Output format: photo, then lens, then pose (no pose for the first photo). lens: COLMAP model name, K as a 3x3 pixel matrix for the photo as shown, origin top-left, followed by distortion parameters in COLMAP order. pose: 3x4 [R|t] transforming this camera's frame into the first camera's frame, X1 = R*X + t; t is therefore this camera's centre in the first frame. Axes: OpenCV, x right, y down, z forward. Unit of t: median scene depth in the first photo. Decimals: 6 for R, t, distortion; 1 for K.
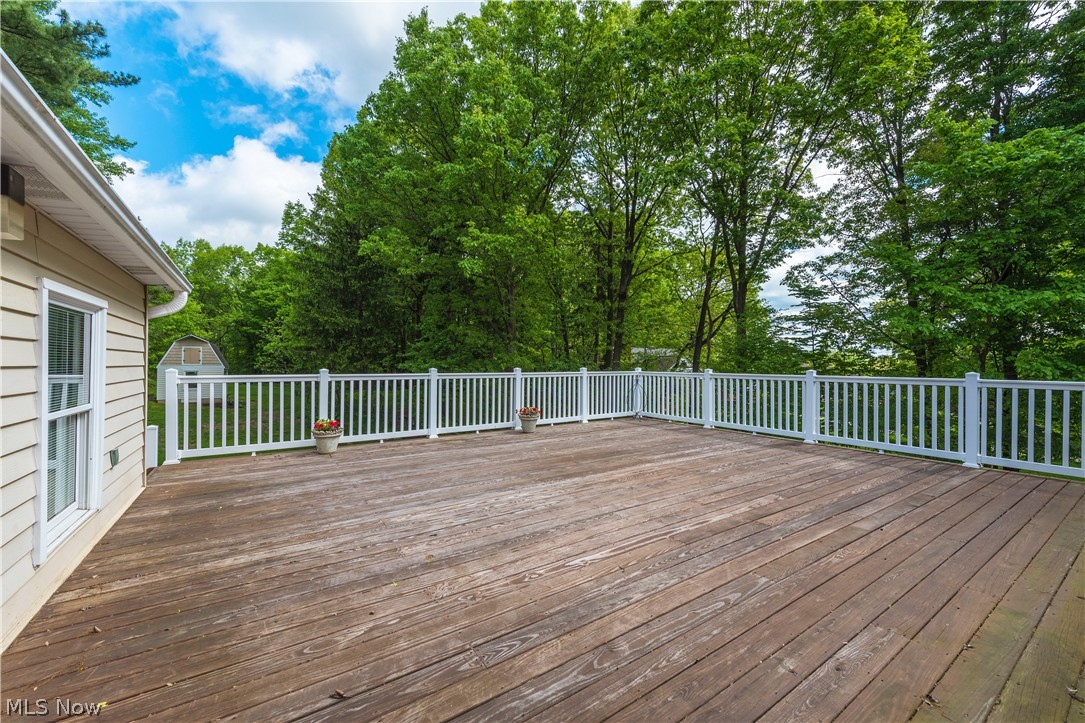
lens RADIAL K [[435.6, 0, 547.9], [0, 435.6, 365.5], [0, 0, 1]] dist [0.003571, -0.000065]
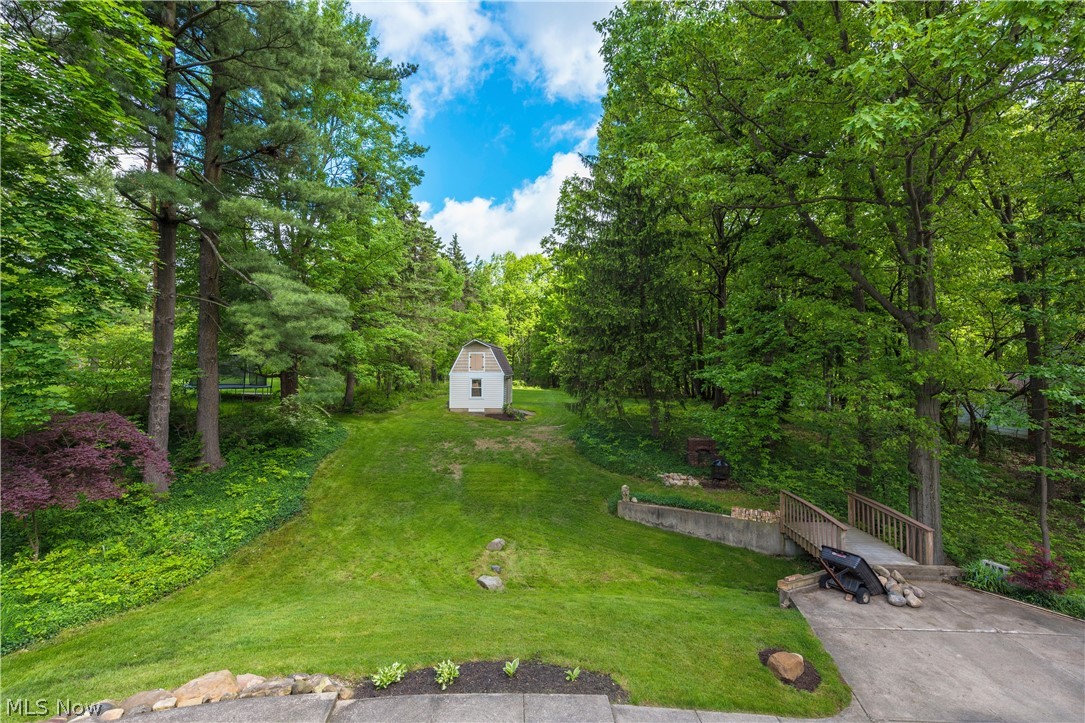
lens RADIAL K [[468.7, 0, 549.3], [0, 468.7, 364.8], [0, 0, 1]] dist [0.005272, 0.000370]
pose [[0.808808, -0.008369, -0.588013, -0.093482], [0.004621, 0.999958, -0.007876, -0.007135], [0.588054, 0.003653, 0.808813, 0.271367]]
